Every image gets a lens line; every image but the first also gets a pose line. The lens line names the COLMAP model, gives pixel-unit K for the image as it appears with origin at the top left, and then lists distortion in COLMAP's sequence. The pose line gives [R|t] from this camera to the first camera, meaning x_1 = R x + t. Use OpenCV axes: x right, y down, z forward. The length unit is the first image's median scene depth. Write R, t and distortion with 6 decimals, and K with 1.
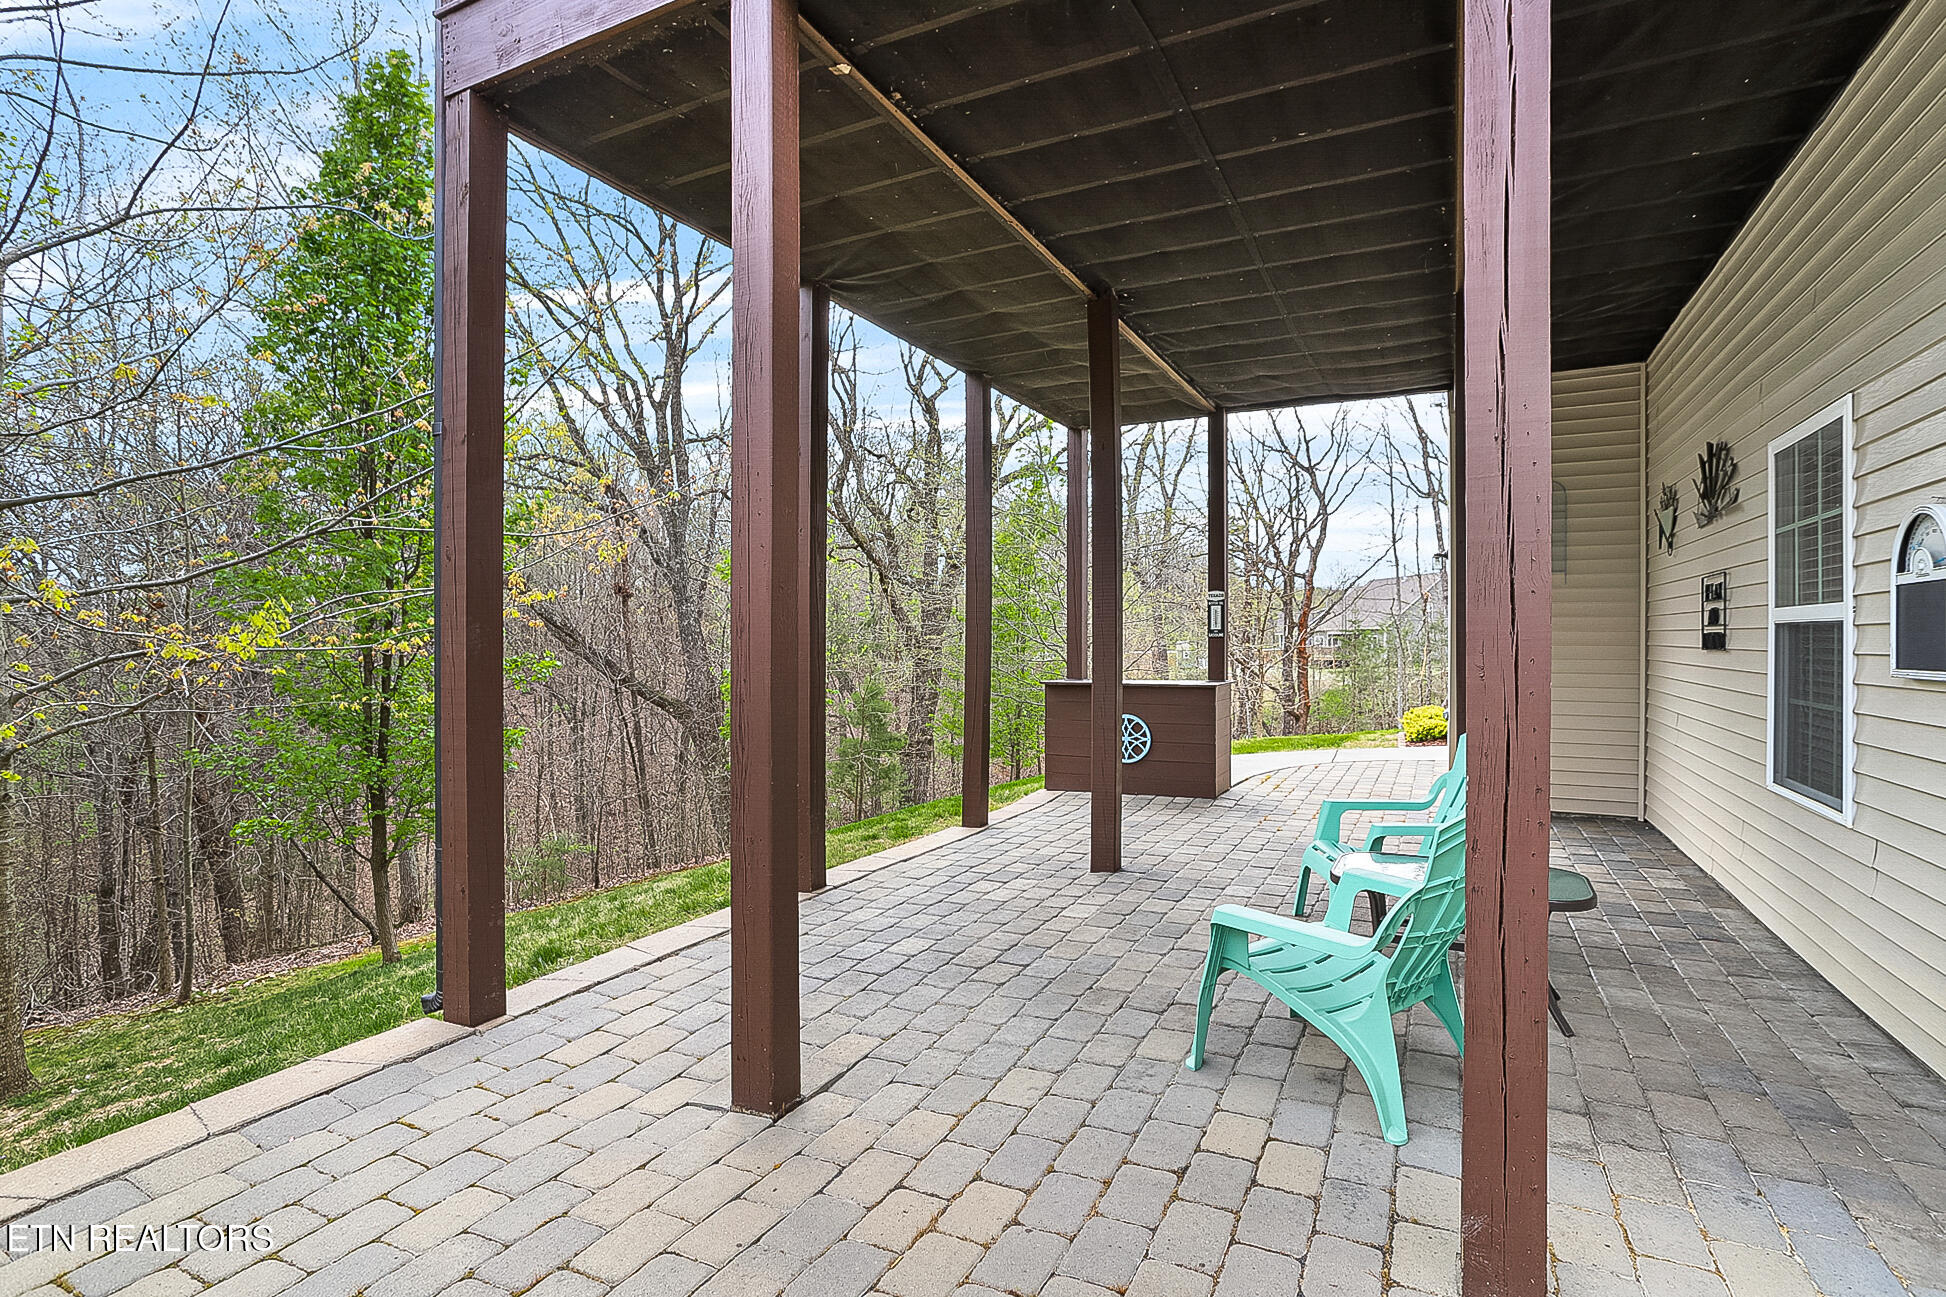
lens RADIAL K [[965.4, 0, 979.1], [0, 965.4, 644.1], [0, 0, 1]] dist [-0.020980, 0.004302]
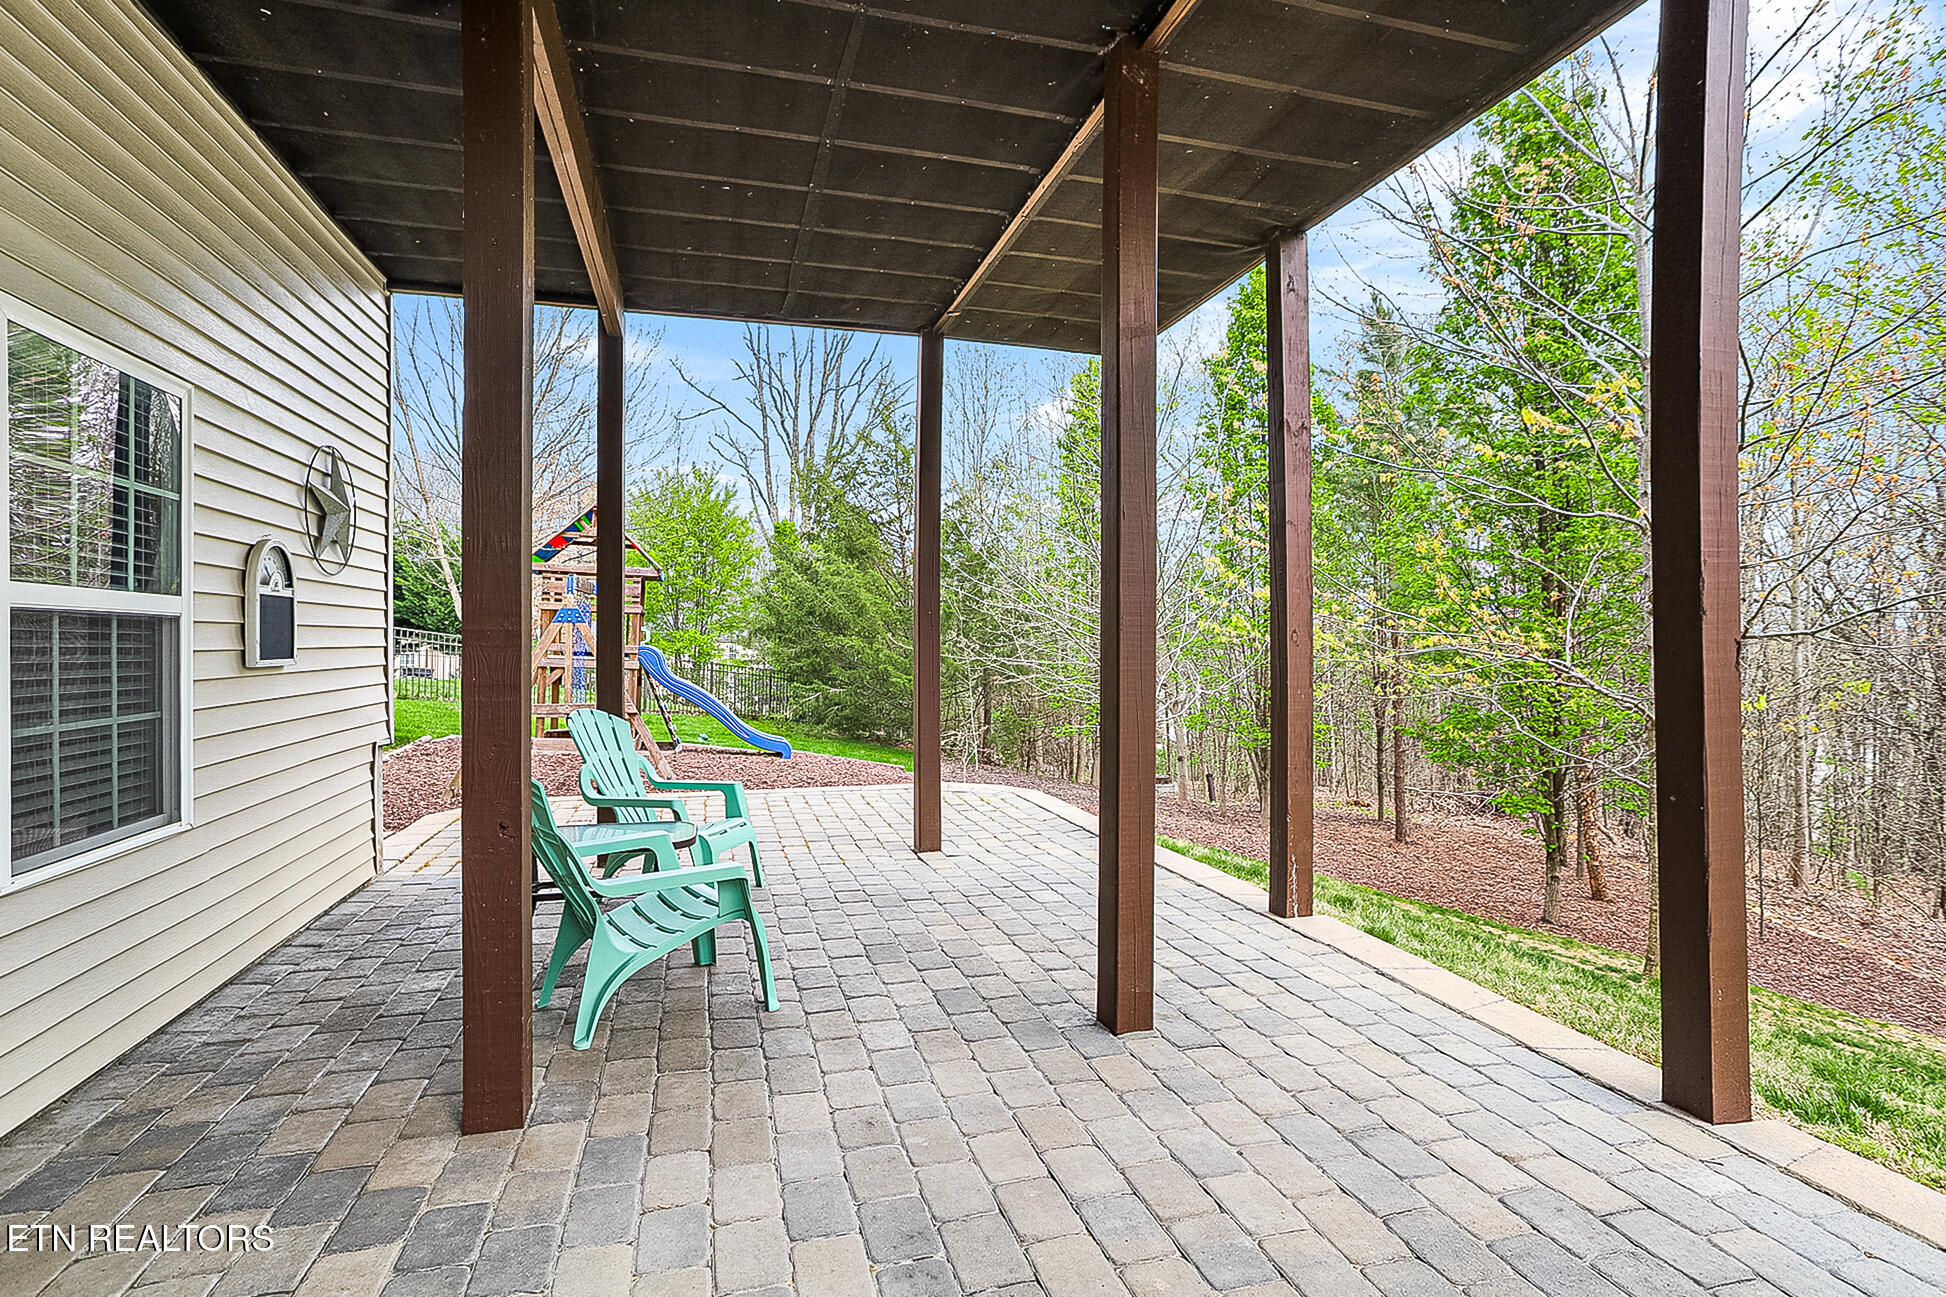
lens RADIAL K [[965.4, 0, 979.0], [0, 965.4, 639.9], [0, 0, 1]] dist [-0.020980, 0.004302]
pose [[-0.742091, 0.007399, -0.670258, 0.871133], [0.001153, 0.999952, 0.009761, -0.008992], [0.670298, 0.006471, -0.742064, 2.044921]]
